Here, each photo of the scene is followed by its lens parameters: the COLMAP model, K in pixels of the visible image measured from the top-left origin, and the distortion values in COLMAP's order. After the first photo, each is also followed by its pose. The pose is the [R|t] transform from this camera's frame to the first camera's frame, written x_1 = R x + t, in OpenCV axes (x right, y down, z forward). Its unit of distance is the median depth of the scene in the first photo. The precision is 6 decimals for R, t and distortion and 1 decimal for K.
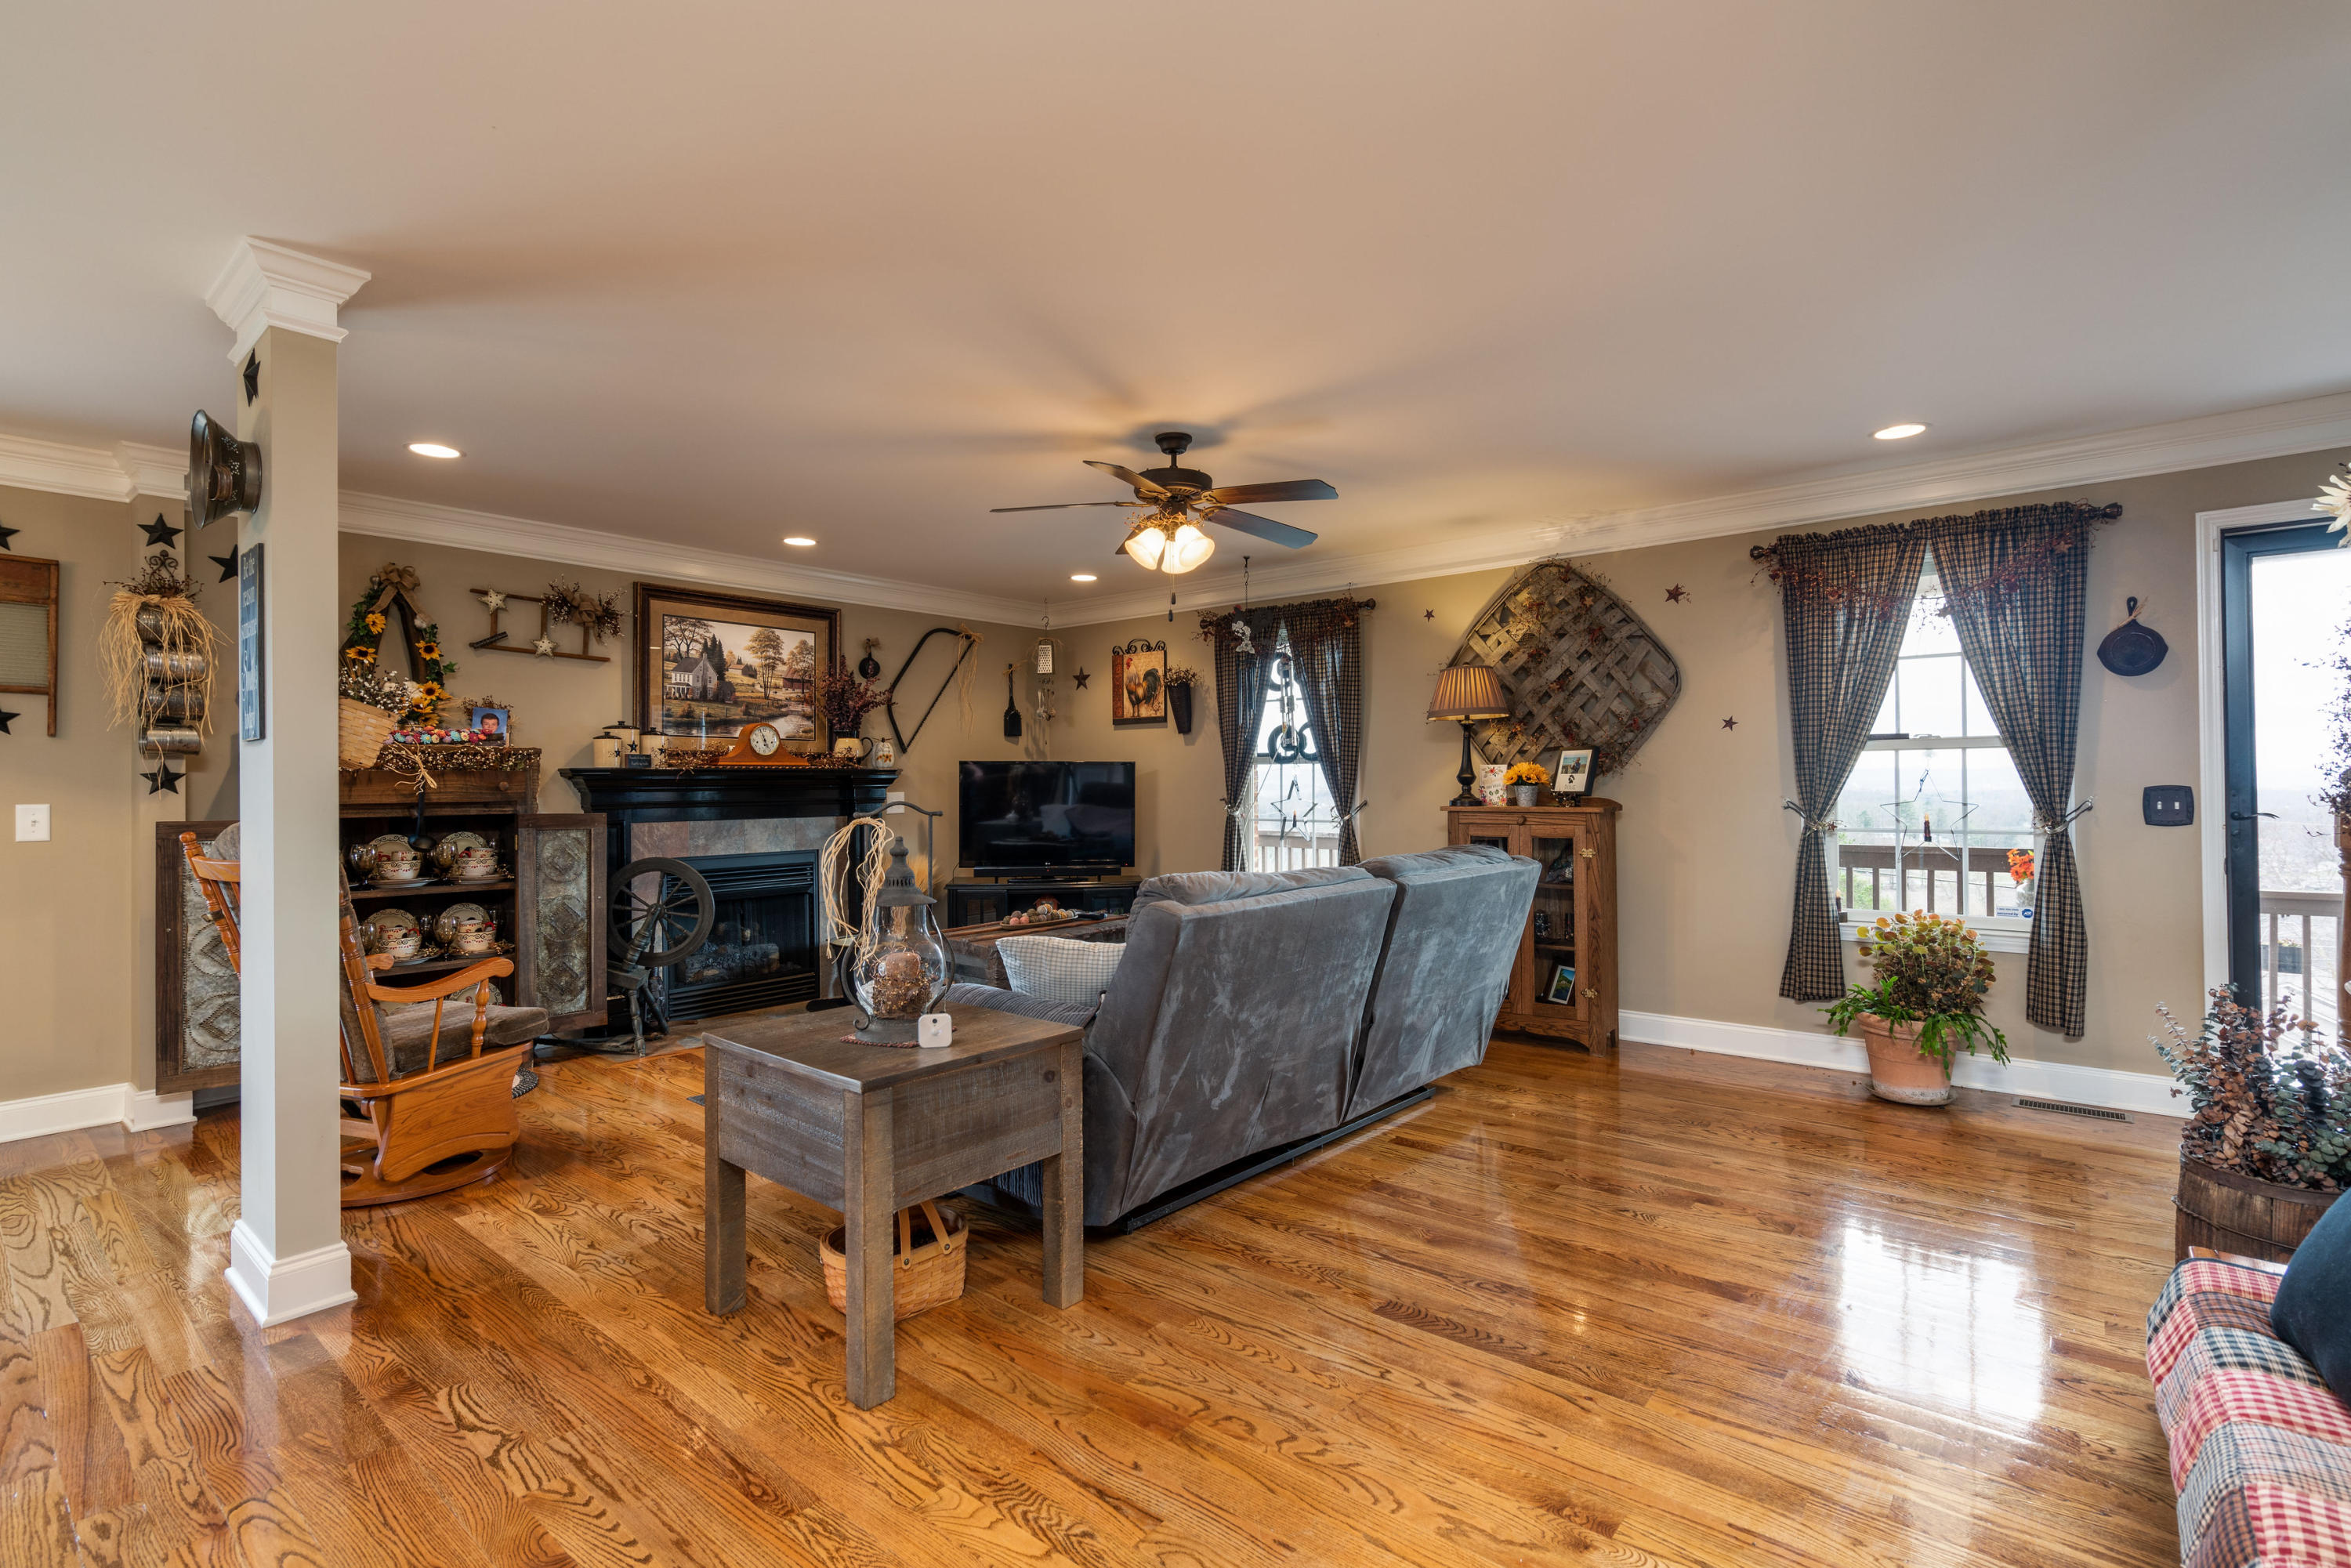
lens RADIAL K [[1156.6, 0, 1175.5], [0, 1156.6, 784.0], [0, 0, 1]] dist [0.014930, 0.000136]
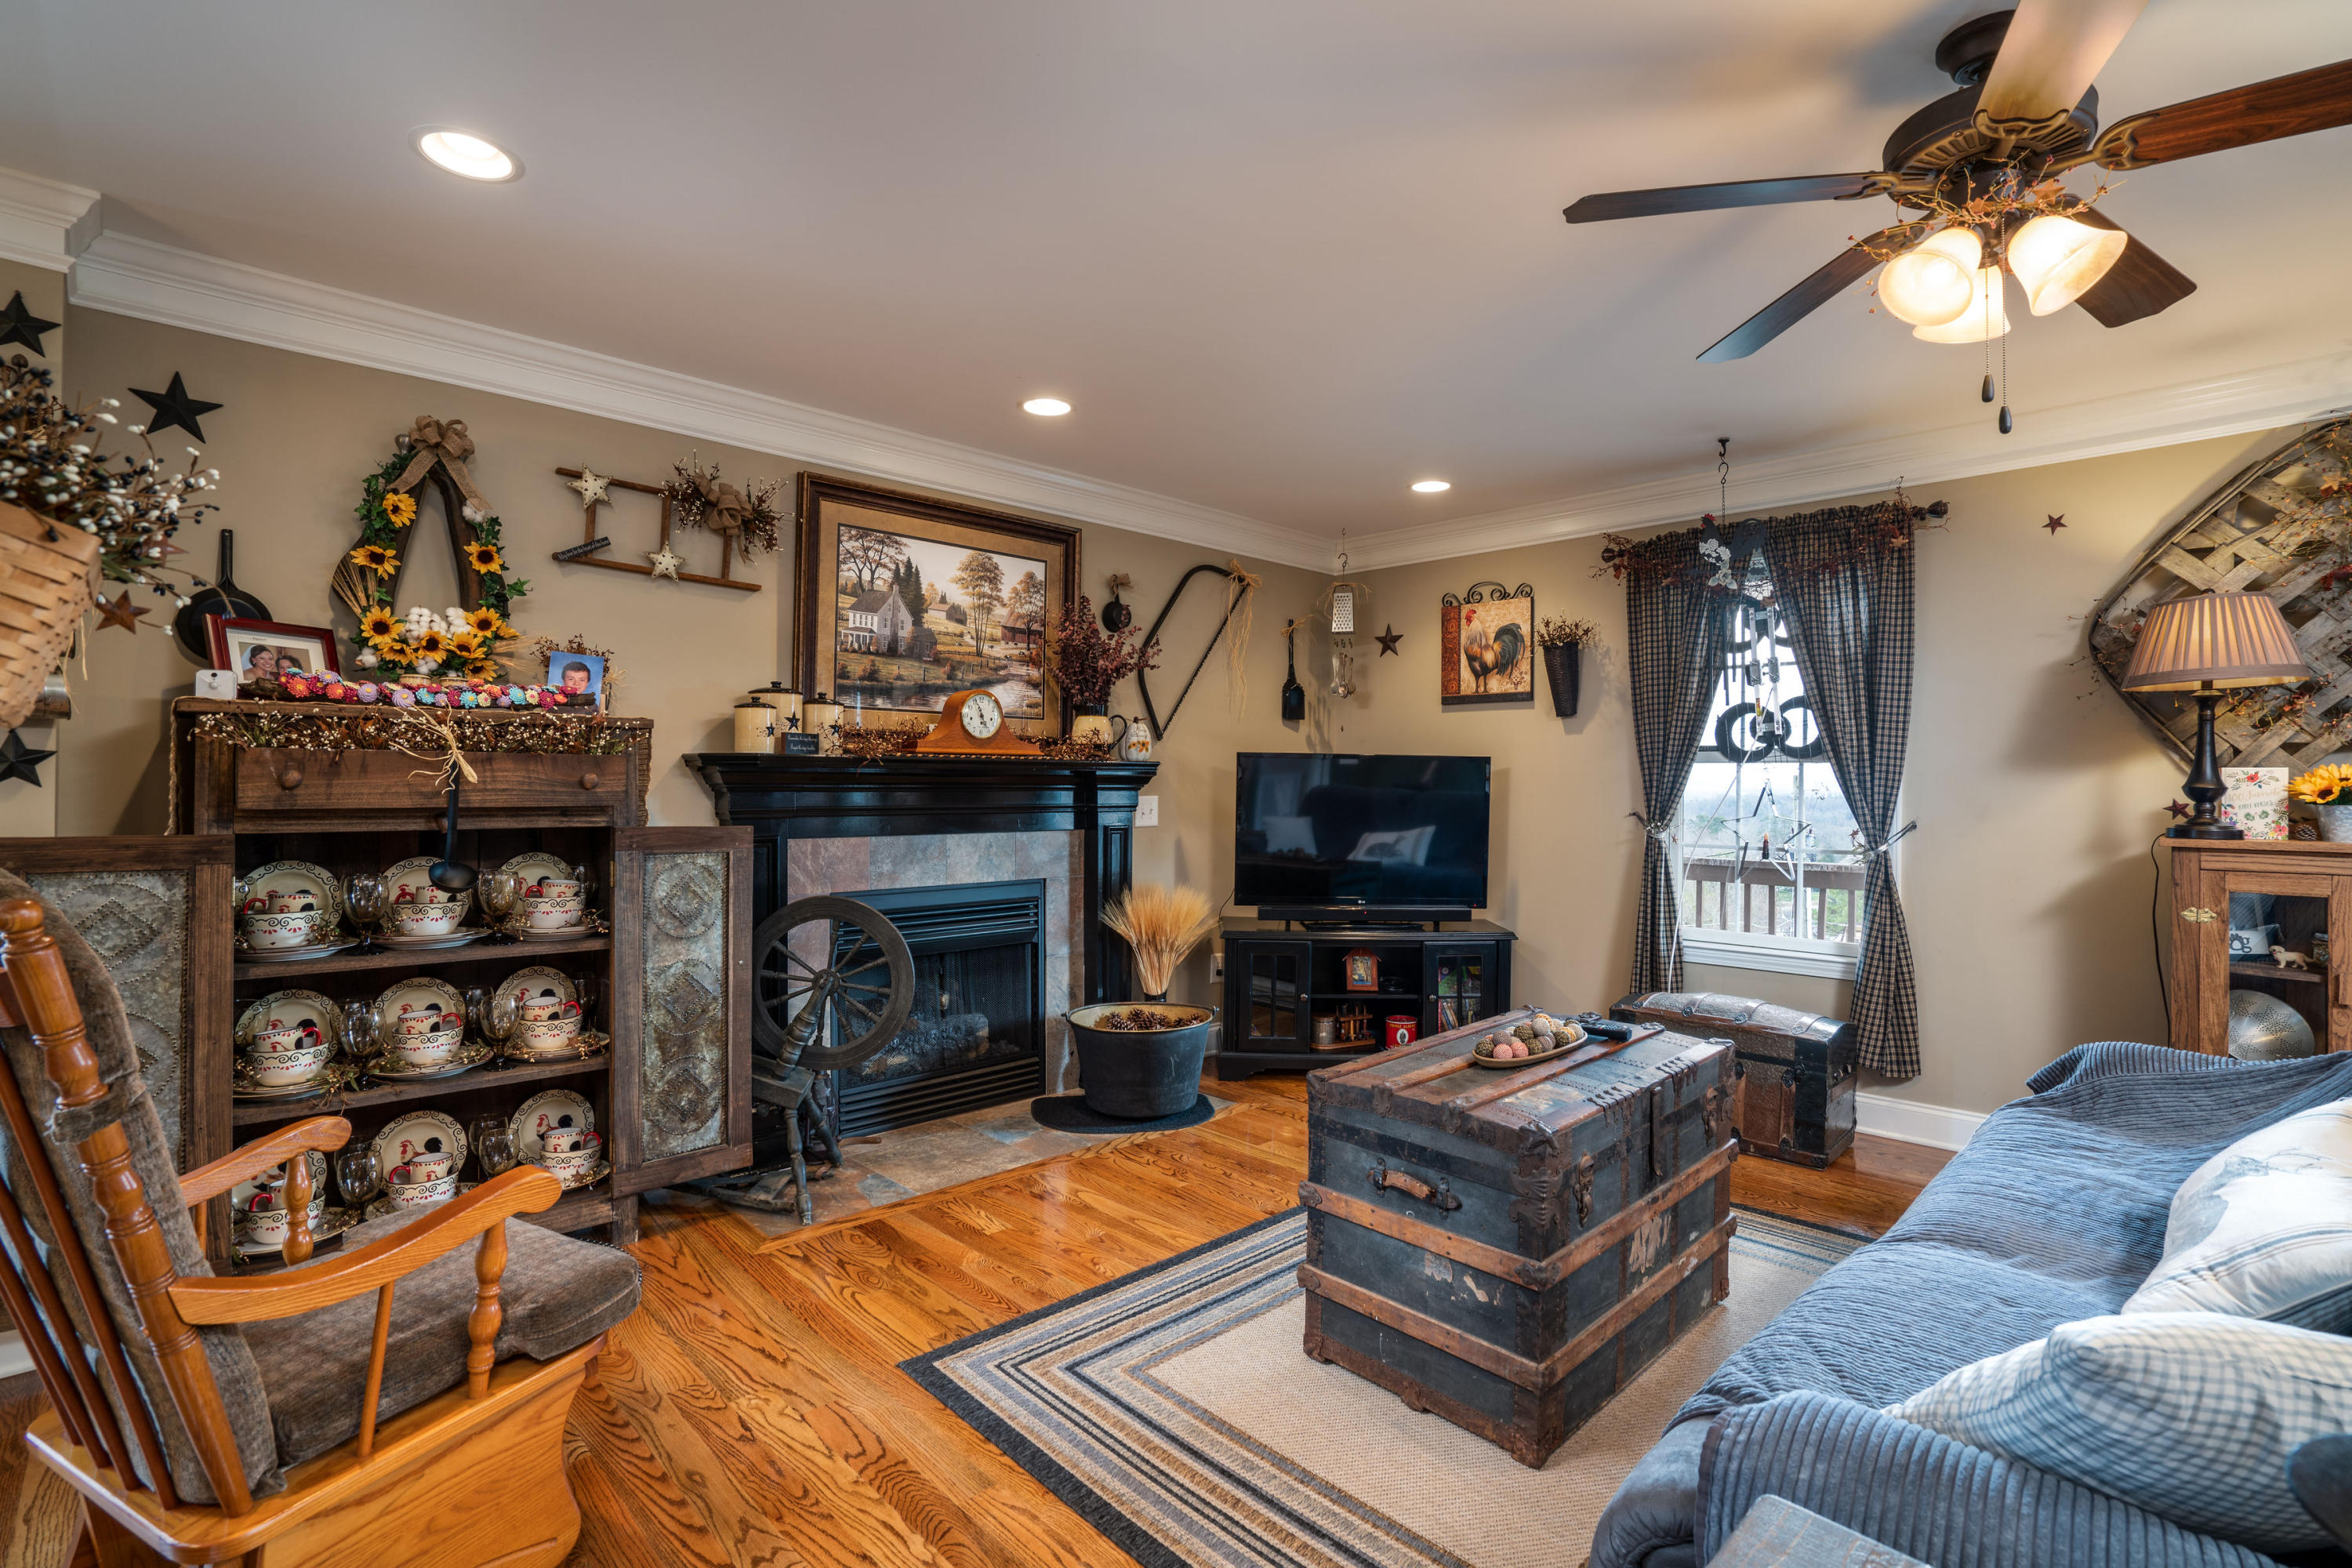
lens RADIAL K [[1059.9, 0, 1176.0], [0, 1059.9, 784.0], [0, 0, 1]] dist [-0.053773, 0.019861]
pose [[0.997713, 0.013985, -0.066137, -0.208726], [-0.013965, 0.999902, 0.000765, -0.000942], [0.066141, 0.000160, 0.997810, 0.416576]]
